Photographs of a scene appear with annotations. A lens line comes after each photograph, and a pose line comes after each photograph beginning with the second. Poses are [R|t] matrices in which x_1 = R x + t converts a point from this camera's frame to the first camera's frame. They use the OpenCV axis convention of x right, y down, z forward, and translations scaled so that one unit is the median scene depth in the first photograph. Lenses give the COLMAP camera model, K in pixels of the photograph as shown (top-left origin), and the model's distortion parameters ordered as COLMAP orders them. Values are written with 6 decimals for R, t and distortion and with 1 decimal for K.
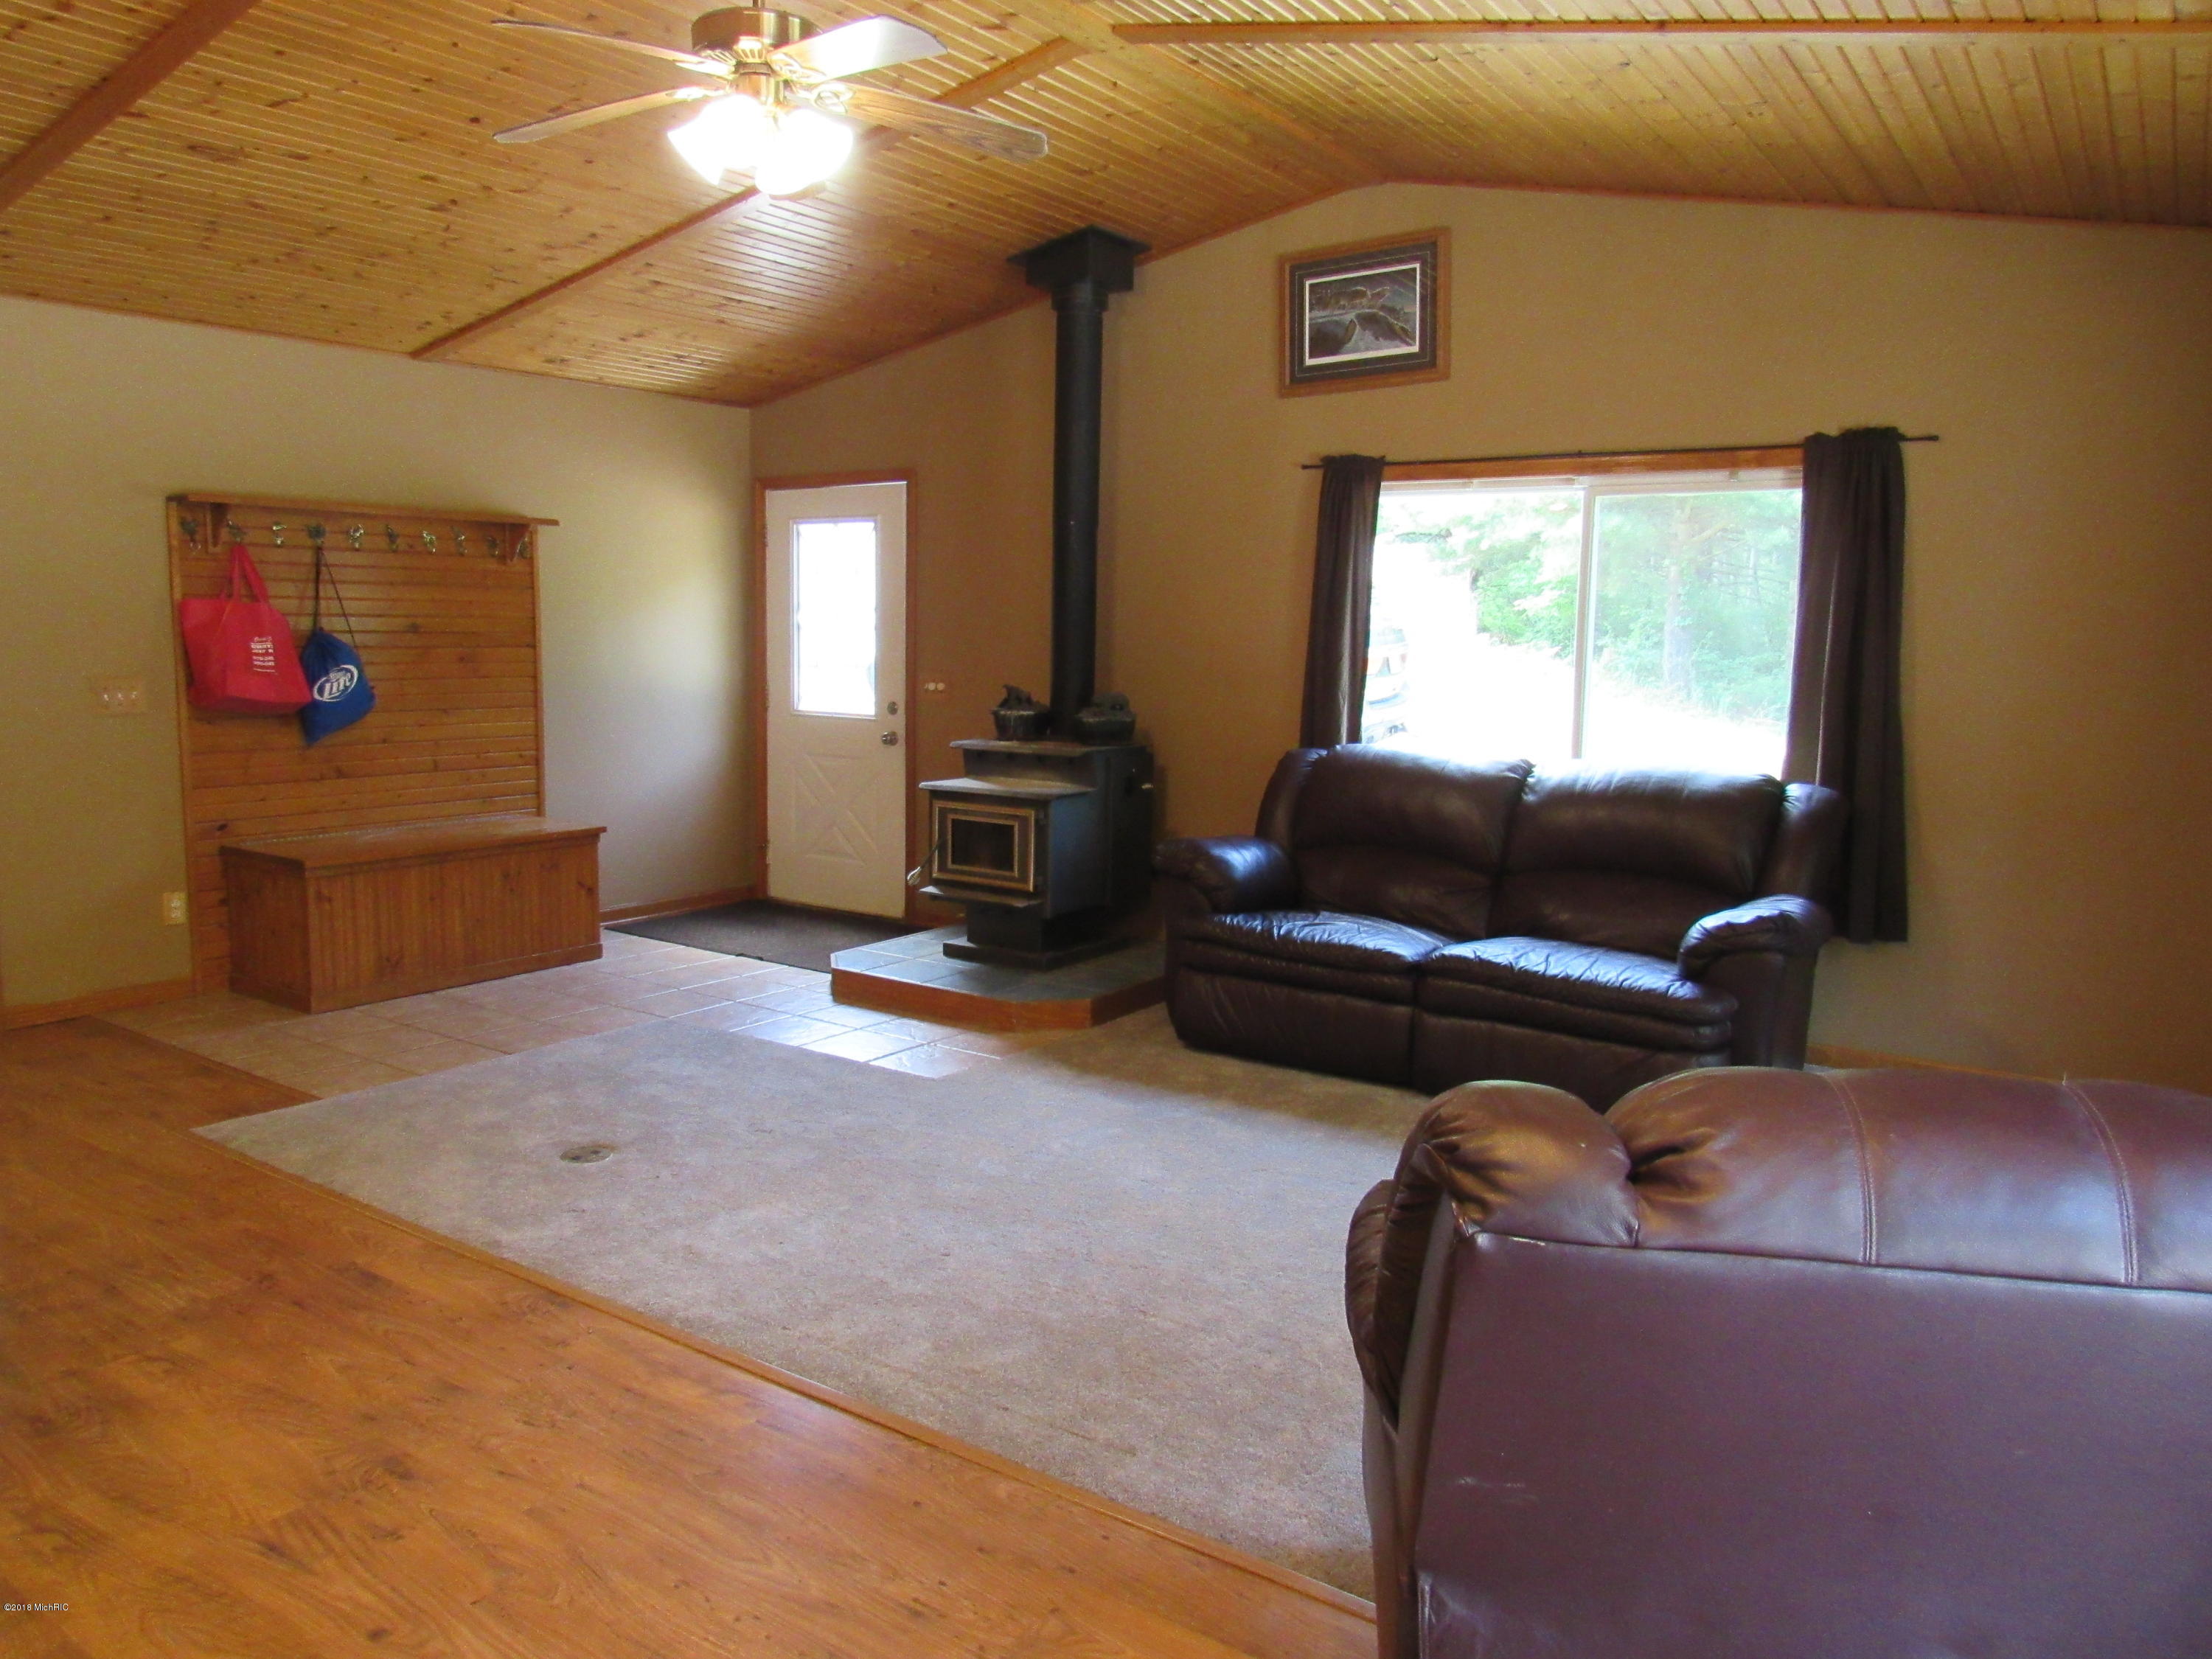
lens RADIAL K [[1580.7, 0, 1103.0], [0, 1580.7, 829.2], [0, 0, 1]] dist [-0.031988, -0.000842]
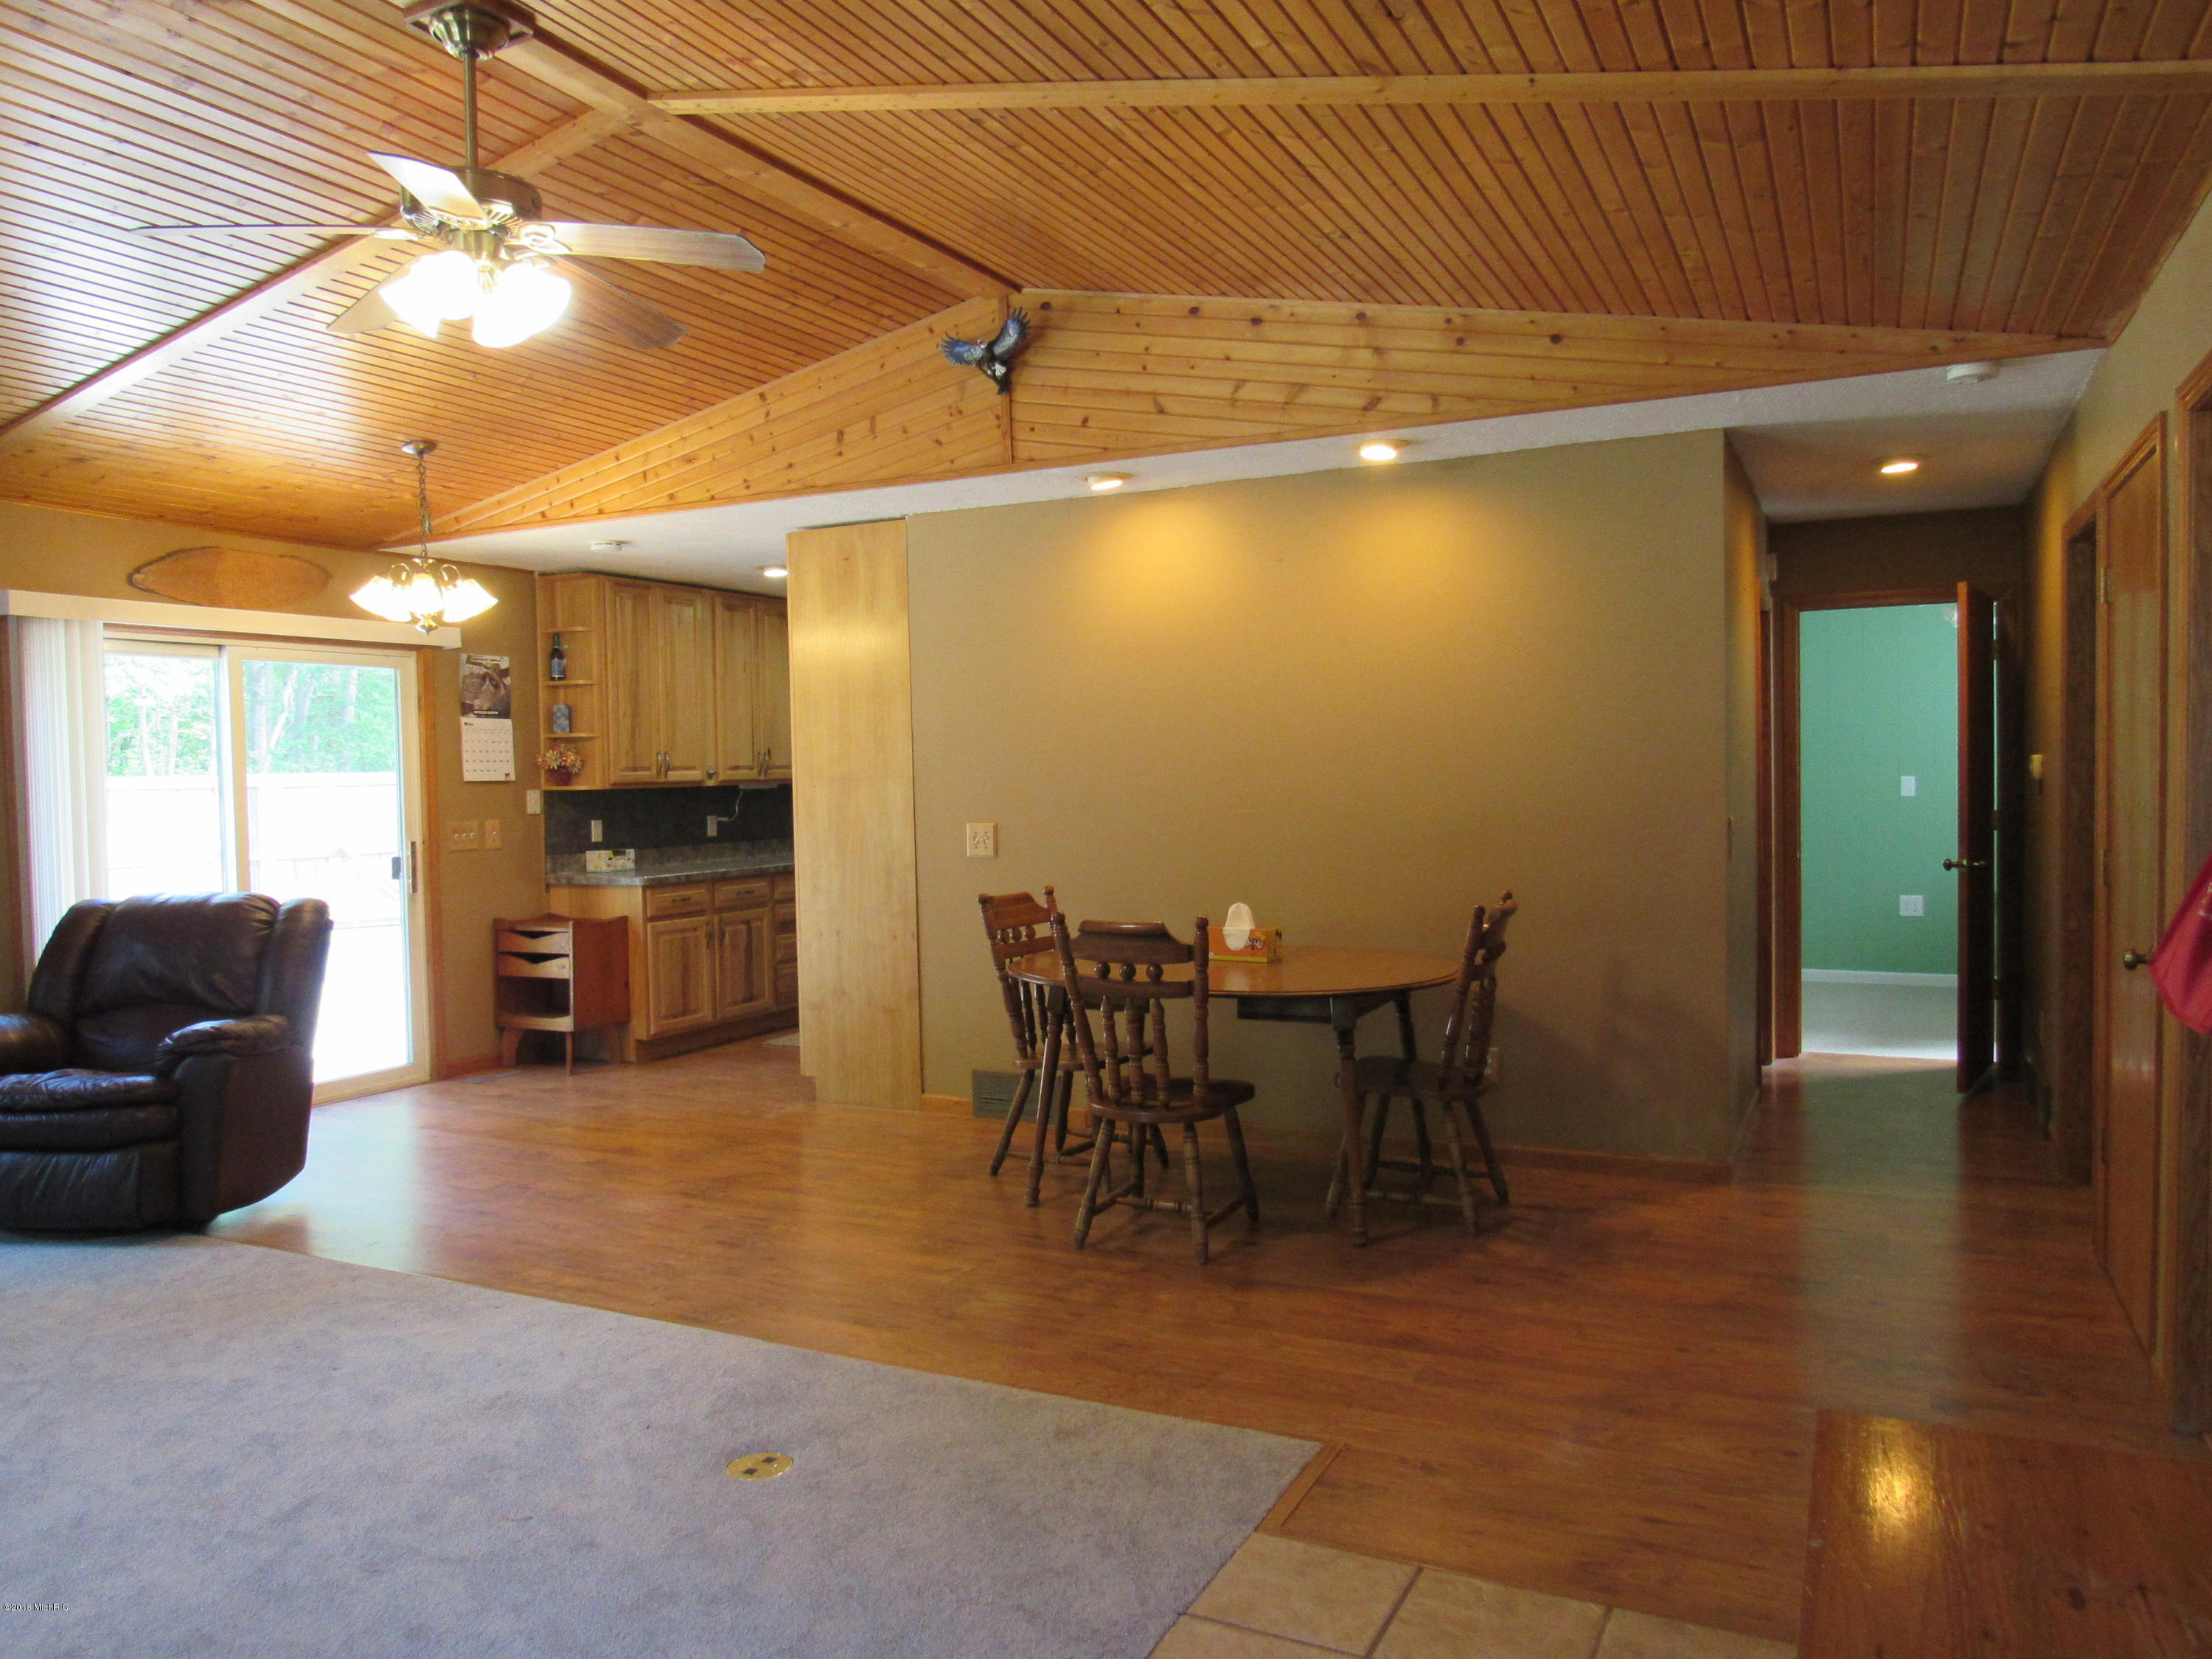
lens RADIAL K [[1580.7, 0, 1103.0], [0, 1580.7, 829.2], [0, 0, 1]] dist [-0.031988, -0.000842]
pose [[-0.989187, 0.001296, -0.146652, -0.276582], [-0.021431, 0.987950, 0.153286, -0.157129], [0.145083, 0.154771, -0.977239, 1.246241]]
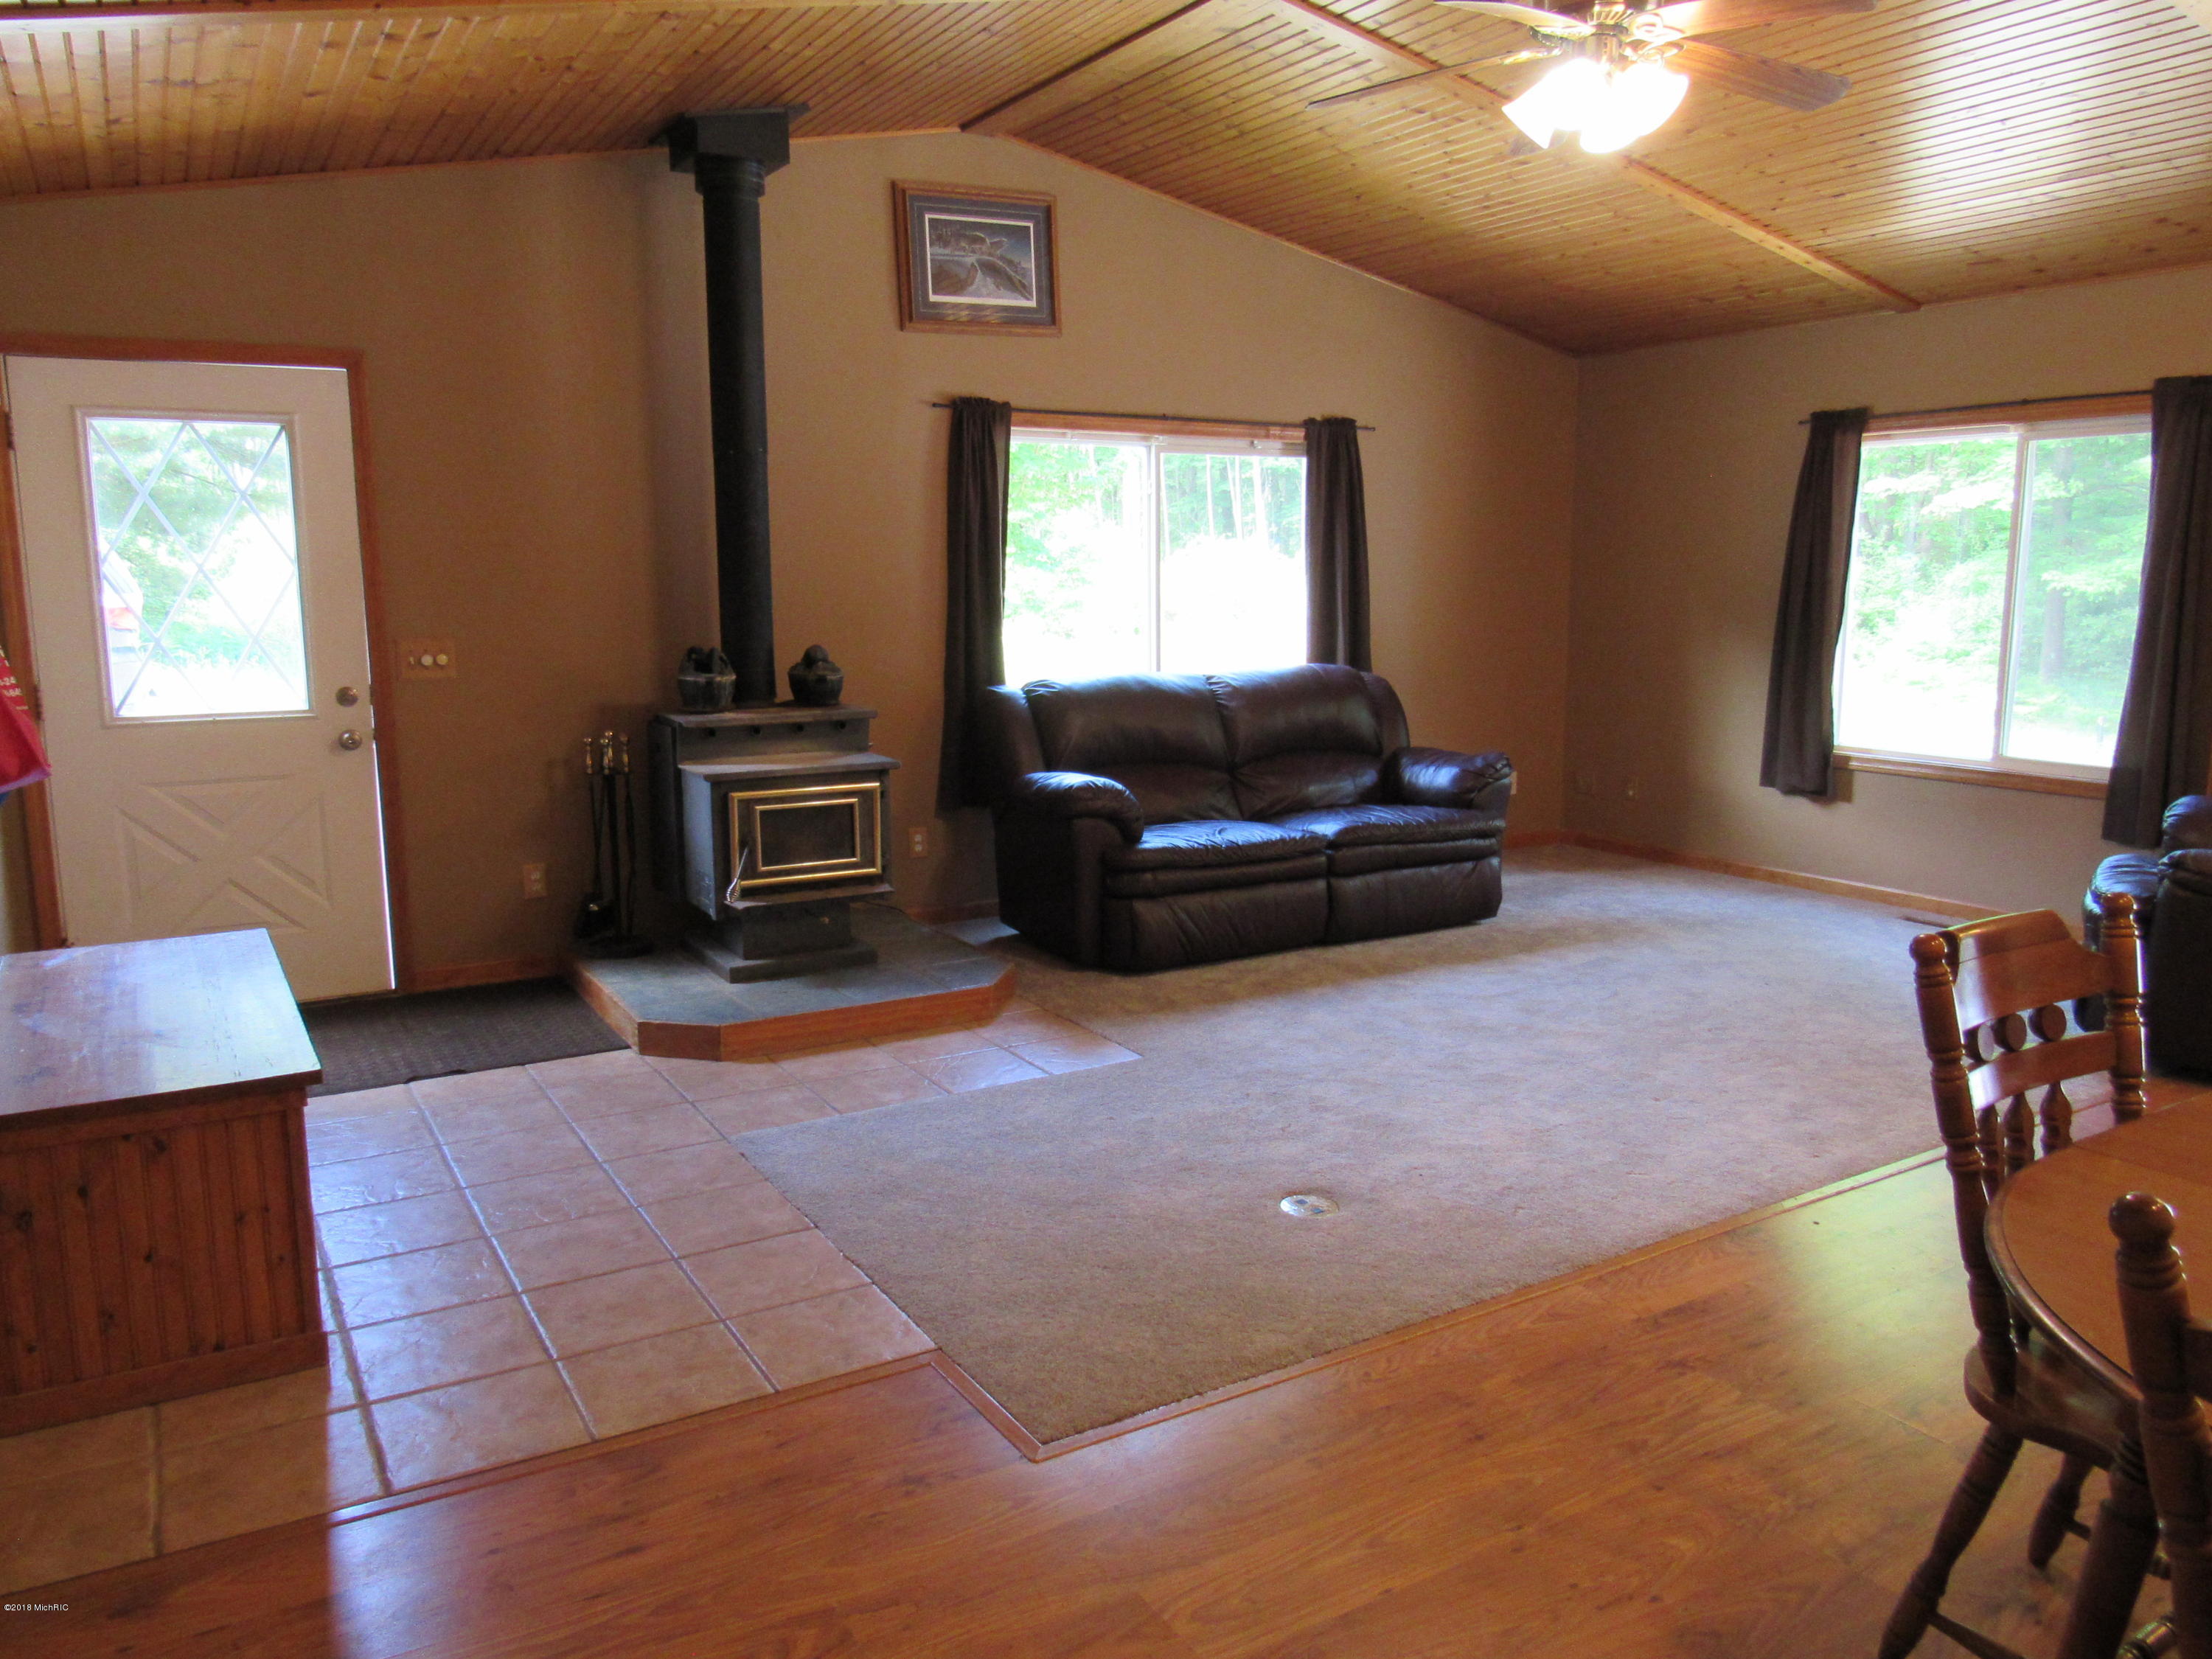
lens RADIAL K [[1580.7, 0, 1103.0], [0, 1580.7, 829.2], [0, 0, 1]] dist [-0.031988, -0.000842]
pose [[0.410444, -0.167791, 0.896316, -0.803800], [0.123353, 0.984107, 0.127739, -0.085397], [-0.903504, 0.058134, 0.424619, 0.526670]]
